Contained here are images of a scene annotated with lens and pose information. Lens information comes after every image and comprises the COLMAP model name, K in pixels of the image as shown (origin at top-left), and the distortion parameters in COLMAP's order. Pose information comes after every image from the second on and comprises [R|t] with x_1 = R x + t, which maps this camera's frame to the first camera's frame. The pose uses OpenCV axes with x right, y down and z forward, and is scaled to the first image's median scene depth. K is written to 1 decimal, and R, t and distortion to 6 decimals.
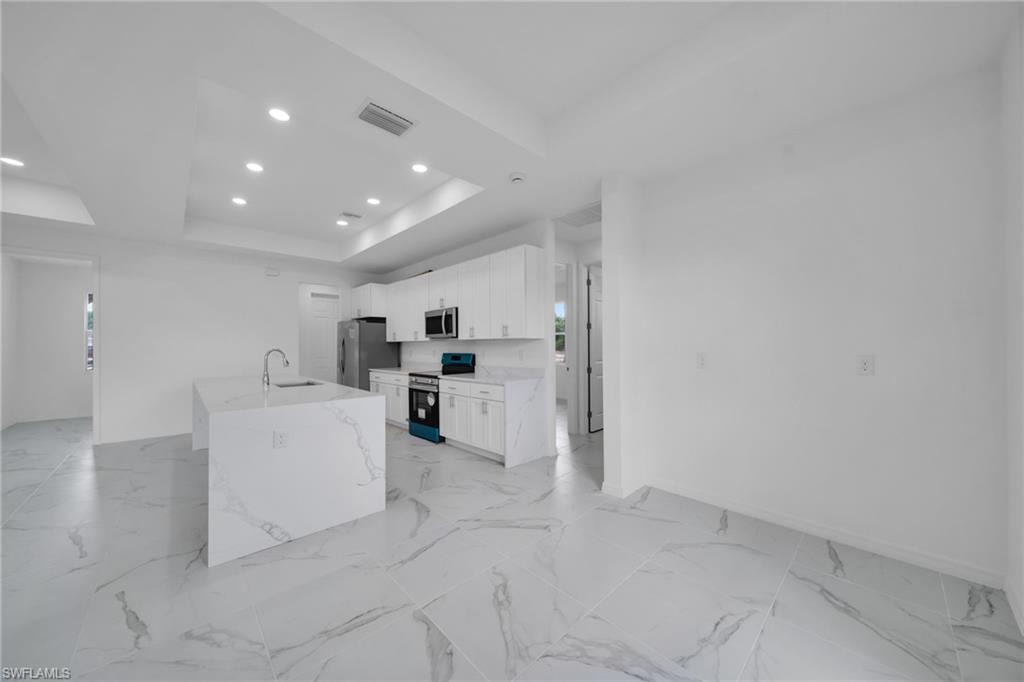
lens RADIAL K [[358.7, 0, 508.1], [0, 358.7, 344.5], [0, 0, 1]] dist [0.001093, -0.000073]
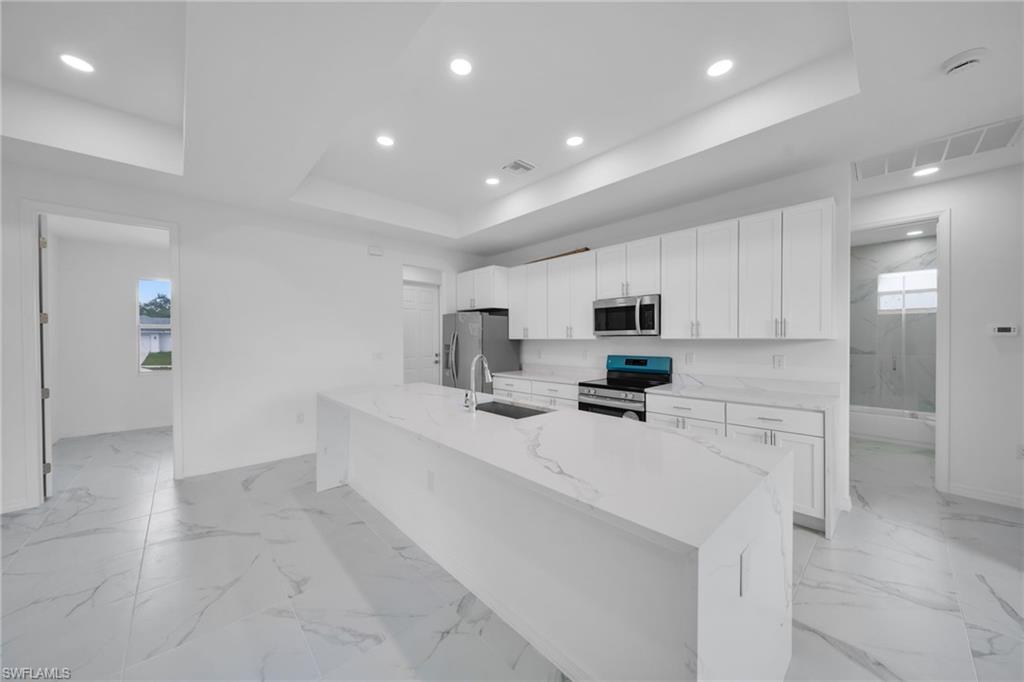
lens RADIAL K [[358.7, 0, 508.1], [0, 358.7, 344.5], [0, 0, 1]] dist [0.001093, -0.000073]
pose [[0.999889, 0.004980, -0.014025, -0.409705], [-0.004751, 0.999856, 0.016321, -0.011050], [0.014104, -0.016253, 0.999768, 0.243553]]
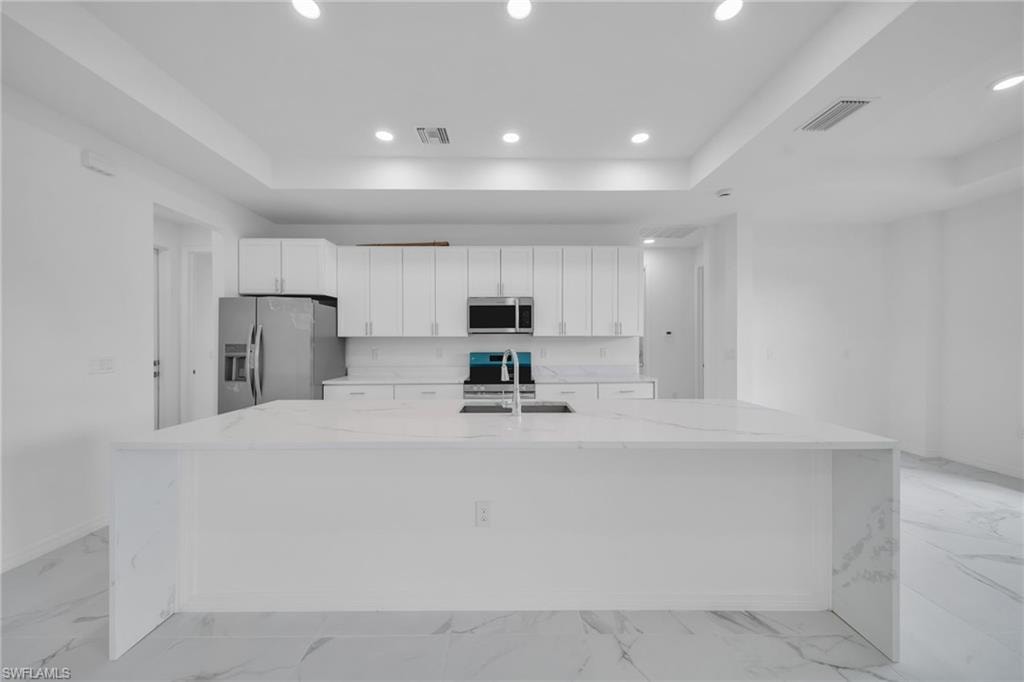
lens RADIAL K [[358.7, 0, 508.1], [0, 358.7, 344.5], [0, 0, 1]] dist [0.001093, -0.000073]
pose [[0.681304, -0.000289, 0.732001, -0.743212], [-0.004151, 0.999982, 0.004259, 0.003031], [-0.731989, -0.005940, 0.681290, 0.434140]]
